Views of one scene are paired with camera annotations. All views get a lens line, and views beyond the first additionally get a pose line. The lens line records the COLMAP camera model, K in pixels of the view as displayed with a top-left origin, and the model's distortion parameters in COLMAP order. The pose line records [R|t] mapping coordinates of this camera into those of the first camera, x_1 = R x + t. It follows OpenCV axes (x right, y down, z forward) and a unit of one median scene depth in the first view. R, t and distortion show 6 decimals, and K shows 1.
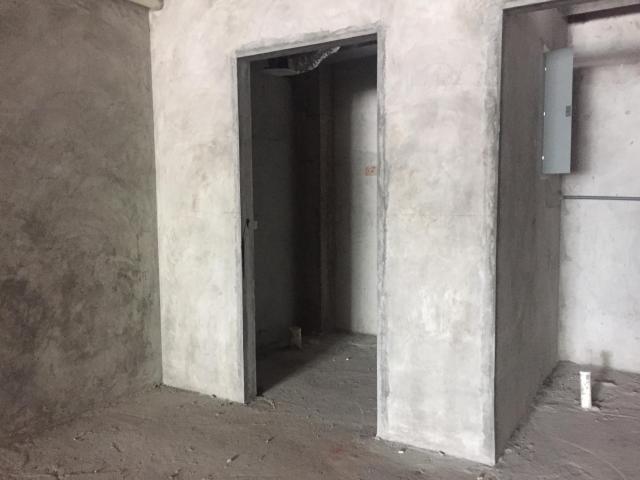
lens RADIAL K [[541.8, 0, 320.2], [0, 541.8, 242.4], [0, 0, 1]] dist [0.078333, -0.112399]
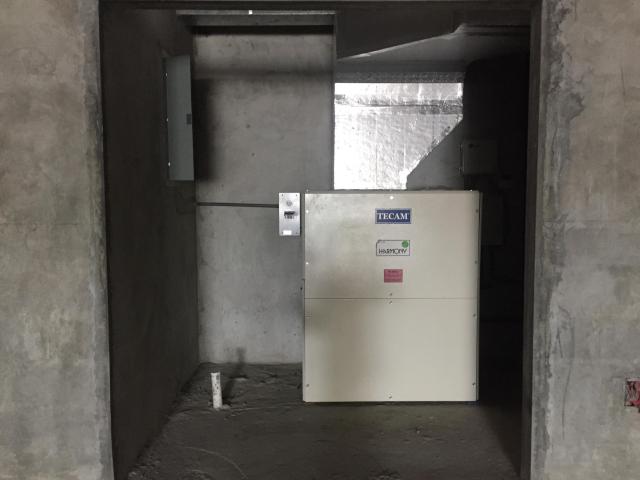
lens RADIAL K [[541.8, 0, 320.2], [0, 541.8, 242.4], [0, 0, 1]] dist [0.078333, -0.112399]
pose [[0.838560, -0.036860, 0.543561, 0.118583], [0.042258, 0.999103, 0.002559, -0.004426], [-0.543168, 0.020824, 0.839366, 0.030671]]
